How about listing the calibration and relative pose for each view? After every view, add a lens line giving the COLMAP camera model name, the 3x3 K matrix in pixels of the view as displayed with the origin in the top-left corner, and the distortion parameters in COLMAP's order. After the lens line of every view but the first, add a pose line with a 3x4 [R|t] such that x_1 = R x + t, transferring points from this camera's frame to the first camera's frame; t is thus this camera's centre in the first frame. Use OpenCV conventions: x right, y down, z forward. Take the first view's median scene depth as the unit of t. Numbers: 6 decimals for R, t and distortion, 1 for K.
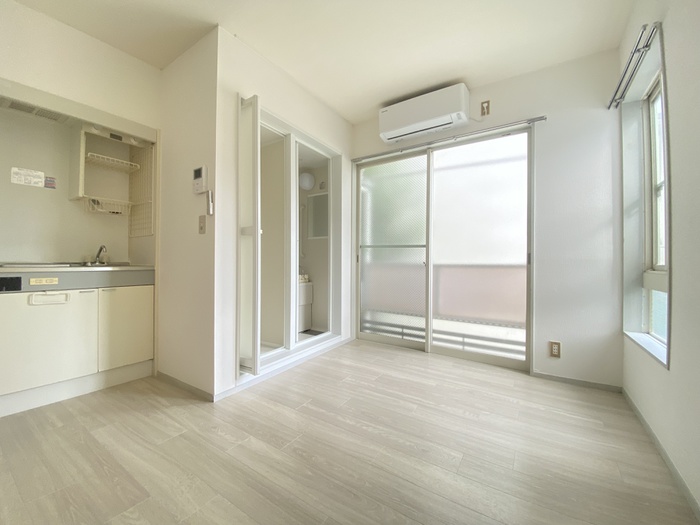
lens RADIAL K [[285.9, 0, 348.0], [0, 285.9, 259.8], [0, 0, 1]] dist [0.027420, -0.022088]
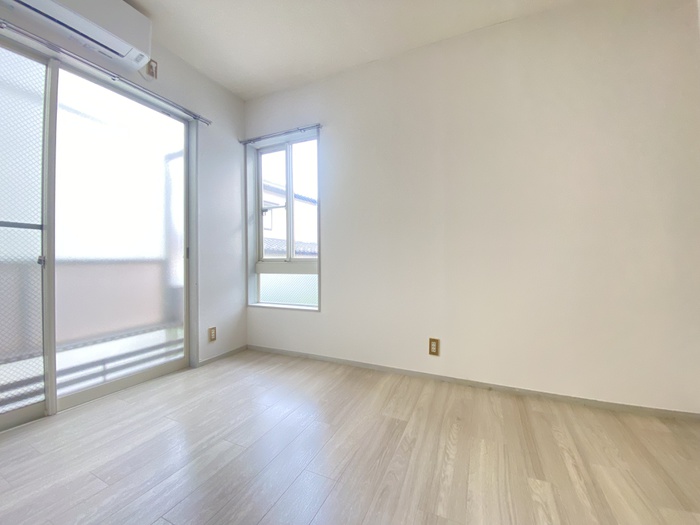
lens RADIAL K [[285.9, 0, 348.0], [0, 285.9, 259.8], [0, 0, 1]] dist [0.027420, -0.022088]
pose [[-0.141938, -0.005107, 0.989862, -0.439857], [-0.001635, 0.999987, 0.004925, 0.014224], [-0.989874, -0.000919, -0.141945, 0.601049]]
